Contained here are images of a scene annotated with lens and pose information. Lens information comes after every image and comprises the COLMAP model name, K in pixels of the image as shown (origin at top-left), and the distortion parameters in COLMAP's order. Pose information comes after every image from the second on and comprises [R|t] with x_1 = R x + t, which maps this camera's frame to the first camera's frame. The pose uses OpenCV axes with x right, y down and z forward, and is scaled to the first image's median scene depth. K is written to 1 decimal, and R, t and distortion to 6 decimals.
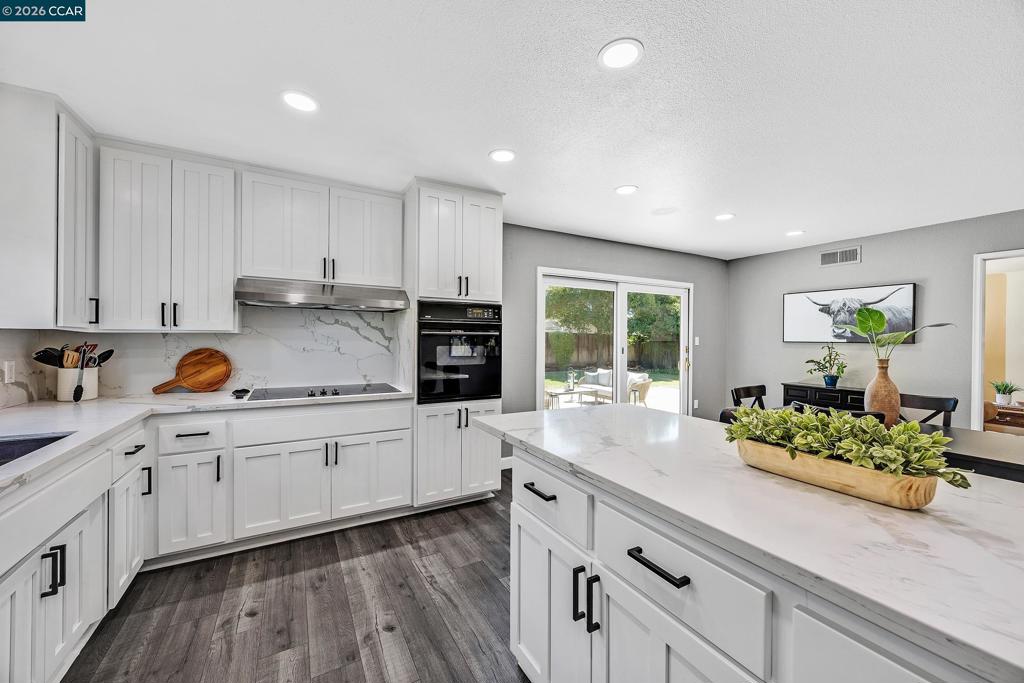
lens RADIAL K [[400.1, 0, 507.6], [0, 400.1, 340.3], [0, 0, 1]] dist [-0.001405, -0.000253]
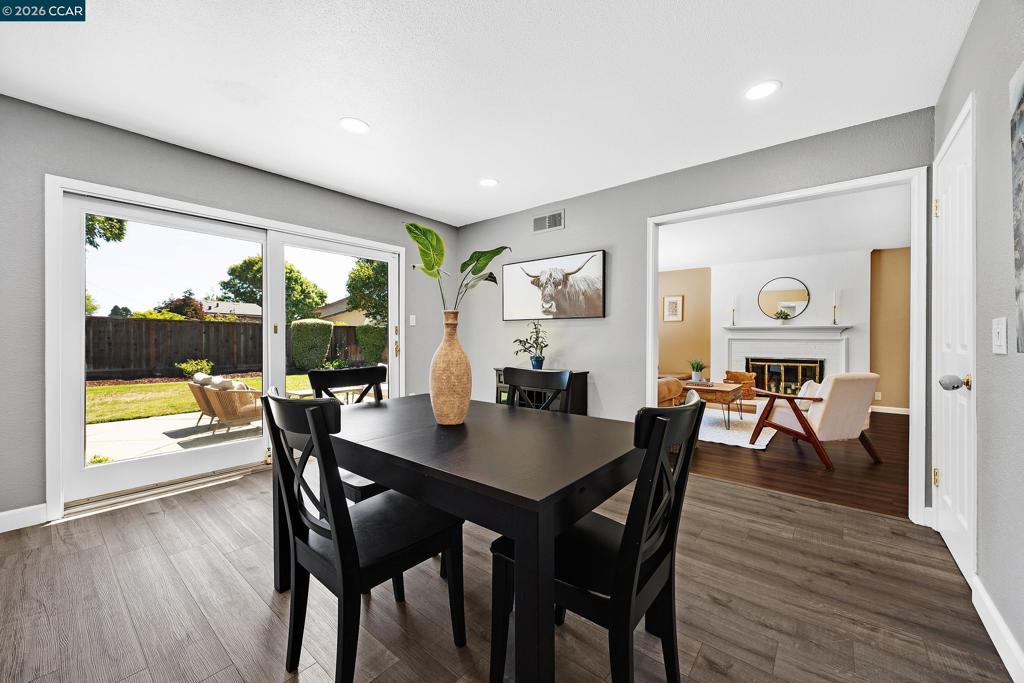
lens RADIAL K [[396.0, 0, 520.6], [0, 396.0, 347.0], [0, 0, 1]] dist [0.000611, -0.000016]
pose [[0.928181, -0.014034, 0.371864, 0.453965], [0.007785, 0.999802, 0.018301, 0.051352], [-0.372047, -0.014092, 0.928107, 0.212311]]
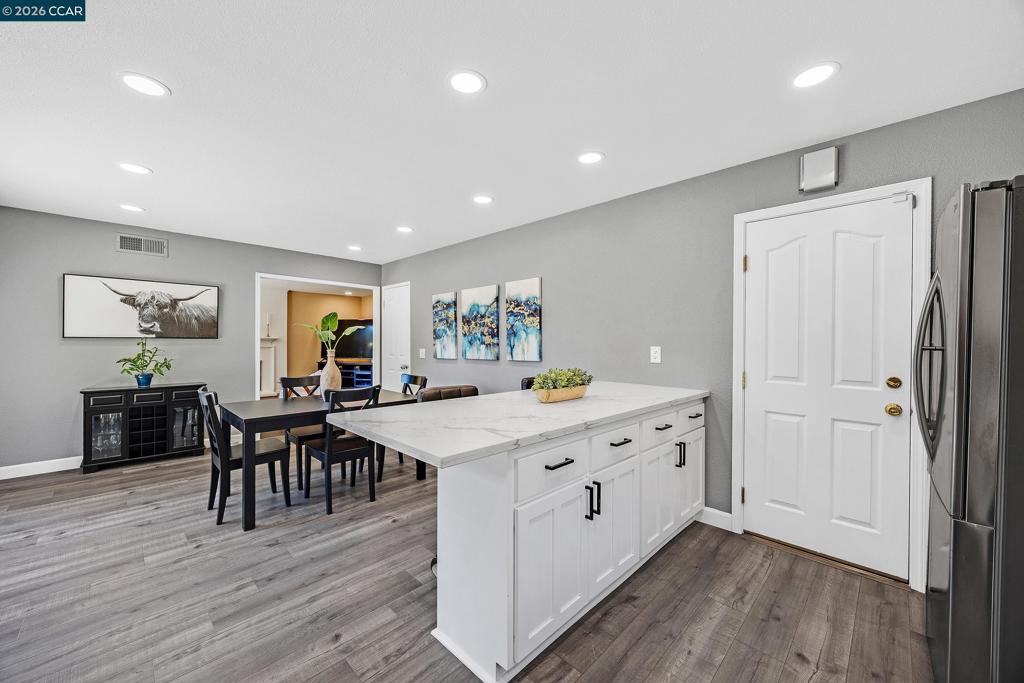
lens RADIAL K [[390.5, 0, 512.0], [0, 390.5, 341.5], [0, 0, 1]] dist [-0.001487, 0.000056]
pose [[-0.283418, -0.014861, 0.958881, -0.280304], [-0.005922, 0.999888, 0.013746, -0.003728], [-0.958978, -0.001782, -0.283475, 0.447654]]
